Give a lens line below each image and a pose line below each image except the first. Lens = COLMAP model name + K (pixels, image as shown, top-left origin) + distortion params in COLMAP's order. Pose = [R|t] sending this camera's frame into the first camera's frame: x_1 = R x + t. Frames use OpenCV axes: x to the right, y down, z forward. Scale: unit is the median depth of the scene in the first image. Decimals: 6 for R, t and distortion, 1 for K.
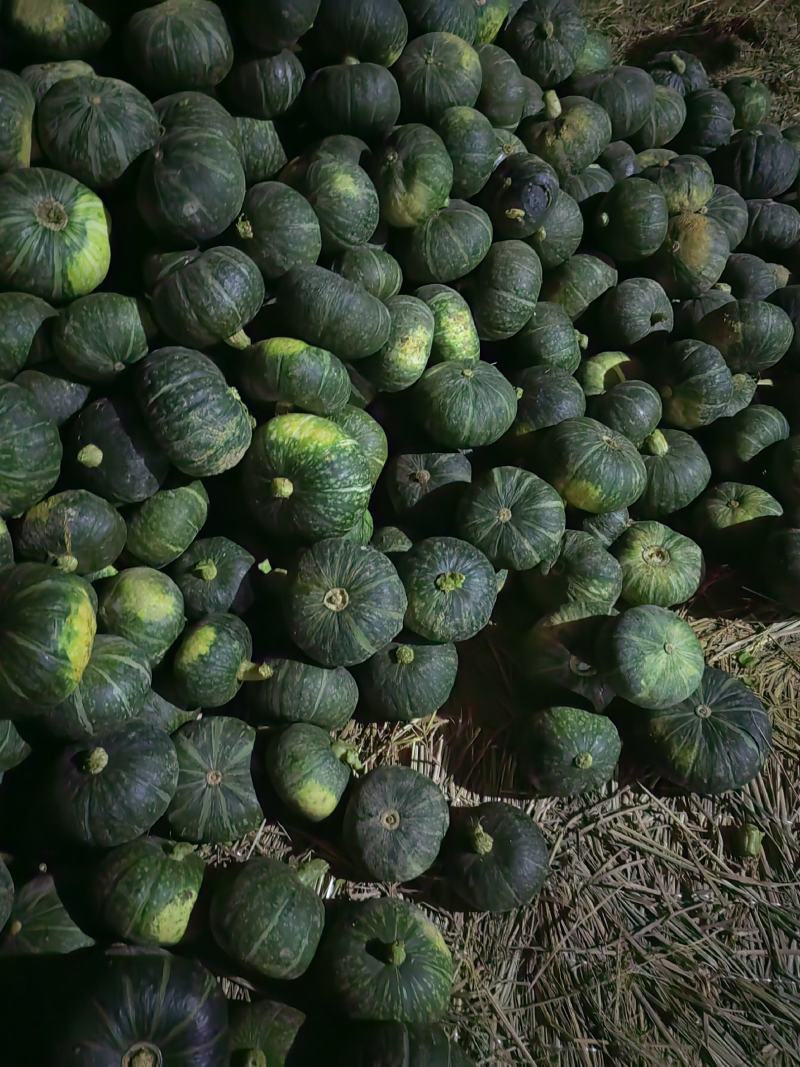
lens RADIAL K [[845.0, 0, 401.6], [0, 845.0, 543.5], [0, 0, 1]] dist [0.014888, 0.014631]
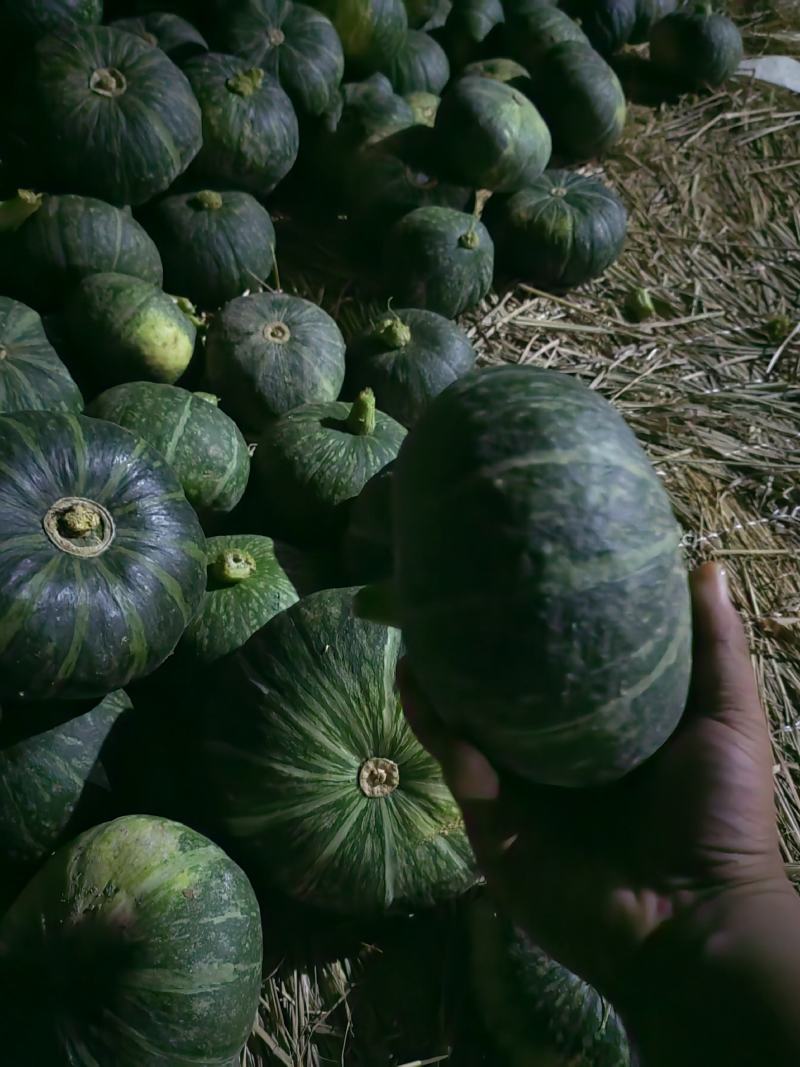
lens RADIAL K [[845.0, 0, 407.7], [0, 845.0, 539.5], [0, 0, 1]] dist [0.014888, 0.014631]
pose [[0.864520, -0.250175, 0.435910, -0.261300], [0.270249, 0.962649, 0.016505, 0.480046], [-0.423758, 0.103536, 0.899839, 0.281170]]
